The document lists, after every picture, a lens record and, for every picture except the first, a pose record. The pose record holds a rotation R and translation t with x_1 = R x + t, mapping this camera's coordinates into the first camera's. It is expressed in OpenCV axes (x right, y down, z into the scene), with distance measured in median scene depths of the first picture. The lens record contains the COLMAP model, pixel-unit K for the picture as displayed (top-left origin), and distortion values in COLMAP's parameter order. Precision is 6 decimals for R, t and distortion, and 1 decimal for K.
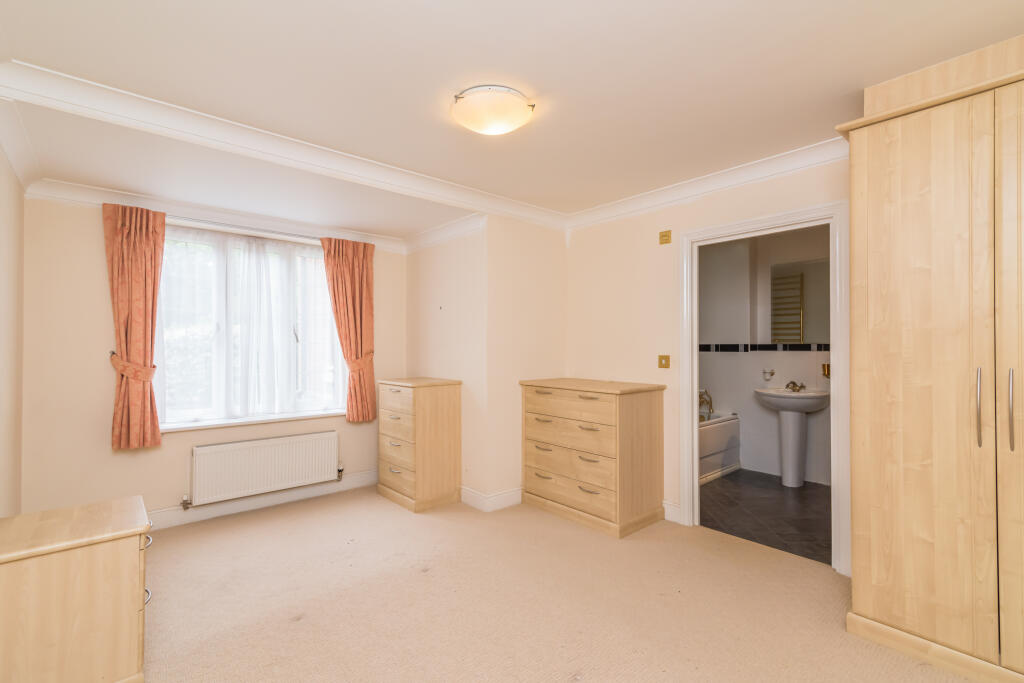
lens RADIAL K [[469.4, 0, 513.5], [0, 469.4, 342.8], [0, 0, 1]] dist [0.005397, -0.001075]
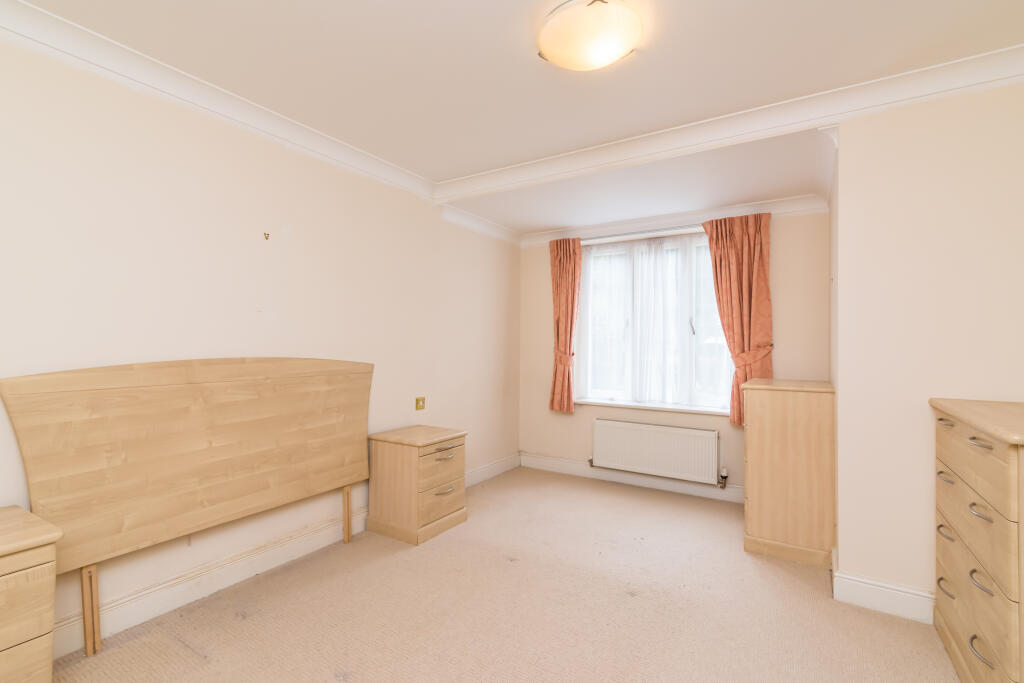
lens RADIAL K [[469.4, 0, 512.2], [0, 469.4, 340.9], [0, 0, 1]] dist [0.005397, -0.001075]
pose [[0.275316, -0.005444, -0.961338, 0.418071], [0.003524, 0.999983, -0.004653, 0.016889], [0.961347, -0.002107, 0.275330, 0.400225]]
